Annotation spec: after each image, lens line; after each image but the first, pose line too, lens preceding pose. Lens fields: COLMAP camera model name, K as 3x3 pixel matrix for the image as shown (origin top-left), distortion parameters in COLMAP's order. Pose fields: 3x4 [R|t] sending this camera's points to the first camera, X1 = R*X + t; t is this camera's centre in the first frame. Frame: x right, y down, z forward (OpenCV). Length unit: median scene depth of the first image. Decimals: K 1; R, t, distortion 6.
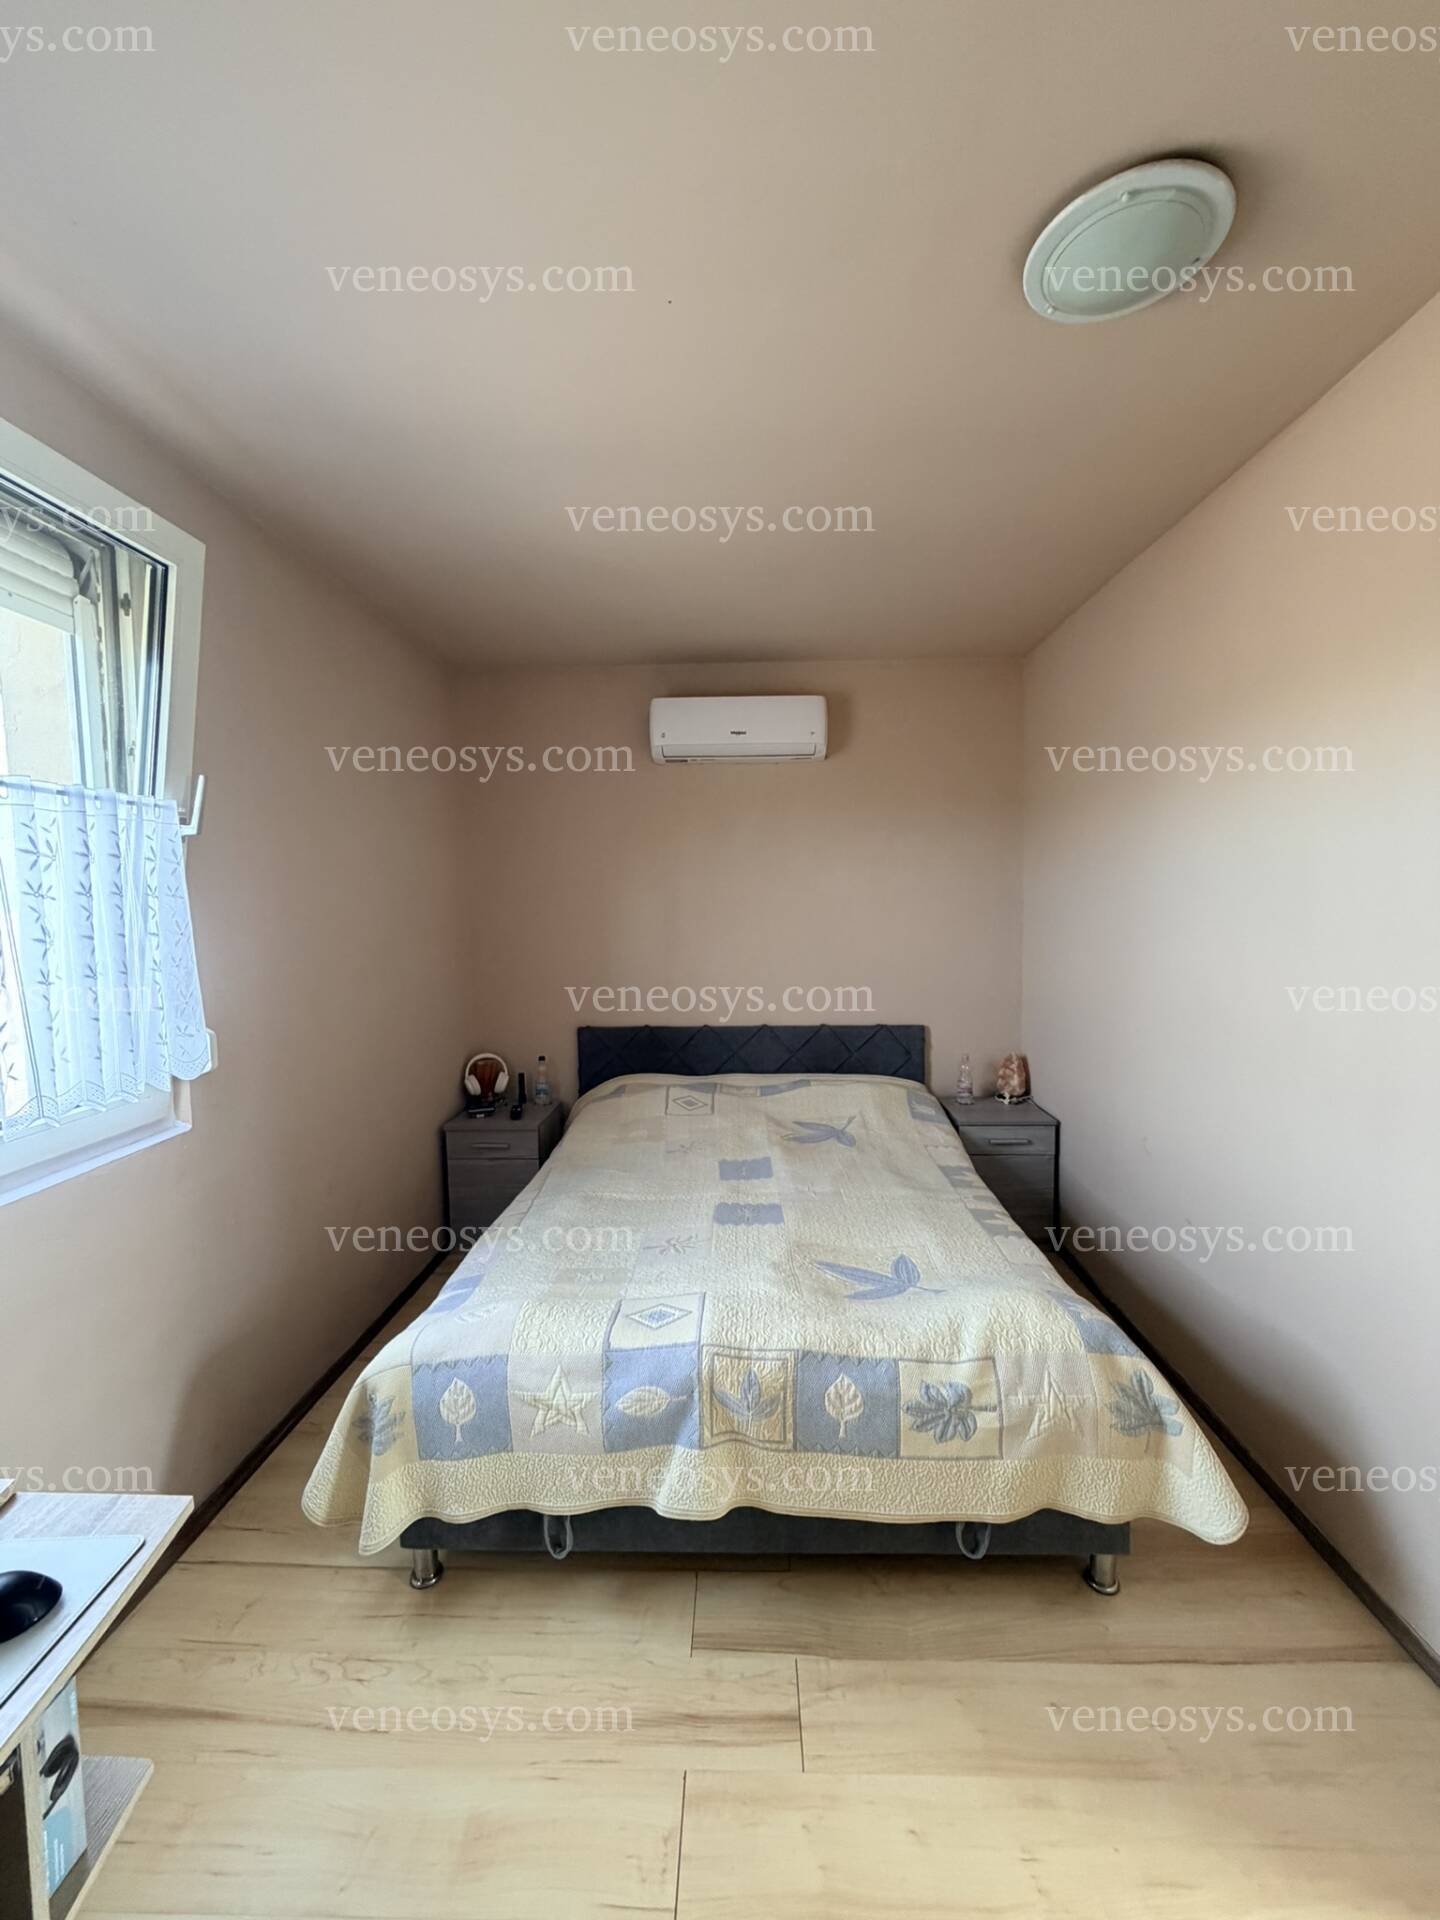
lens RADIAL K [[765.8, 0, 723.8], [0, 765.8, 950.5], [0, 0, 1]] dist [-0.000190, 0.000459]
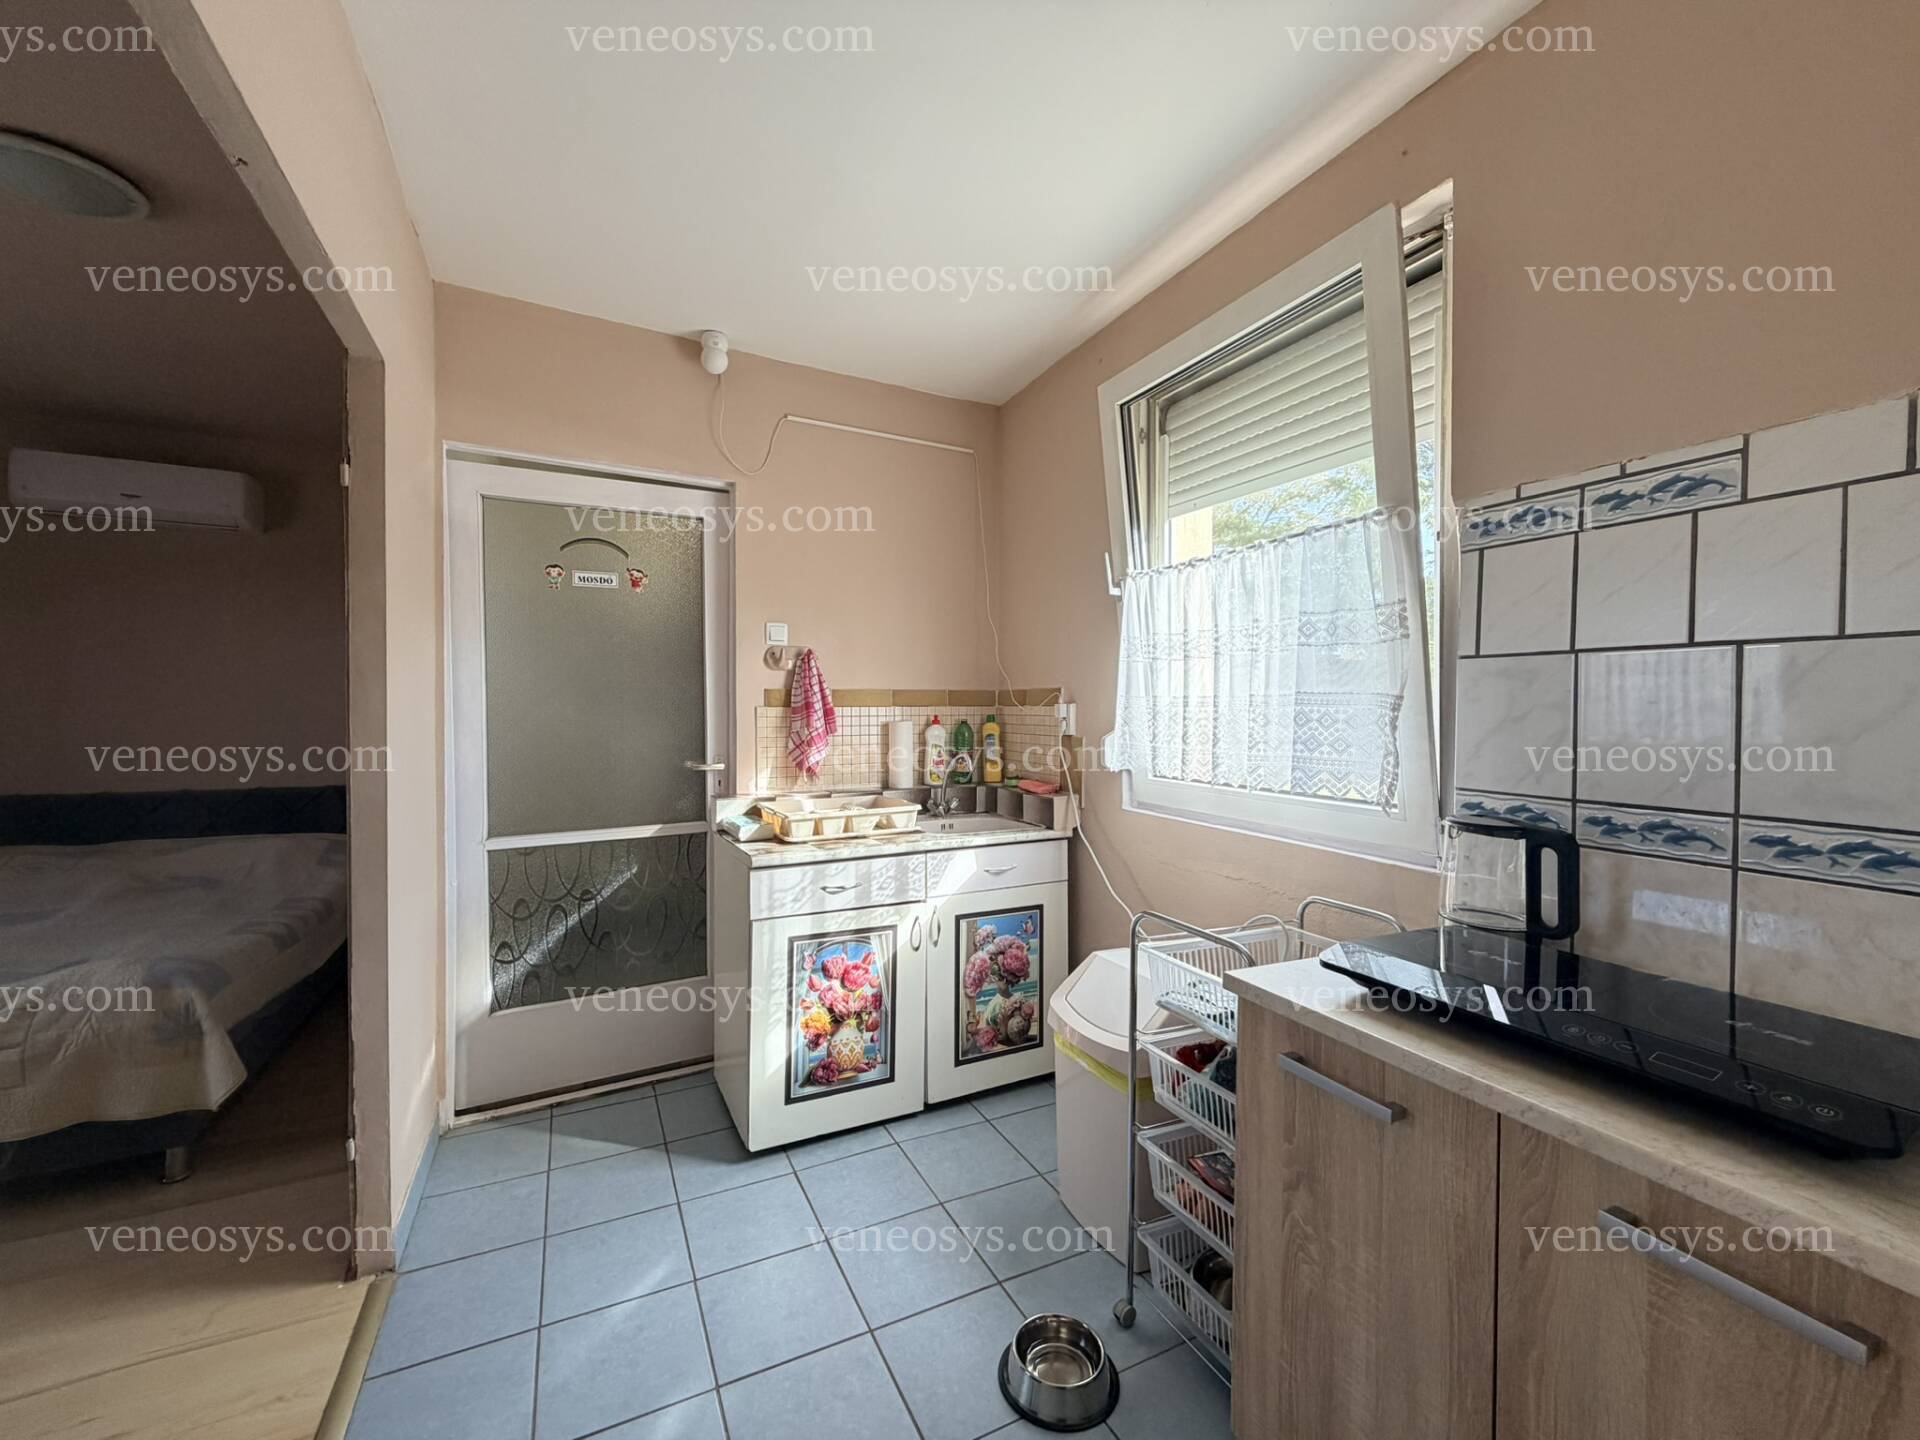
lens RADIAL K [[765.8, 0, 949.2], [0, 765.8, 715.9], [0, 0, 1]] dist [-0.000190, 0.000459]
pose [[0.890229, 0.008764, 0.455429, 1.084909], [0.016291, 0.998563, -0.051060, 0.154270], [-0.455222, 0.052874, 0.888807, -0.773475]]
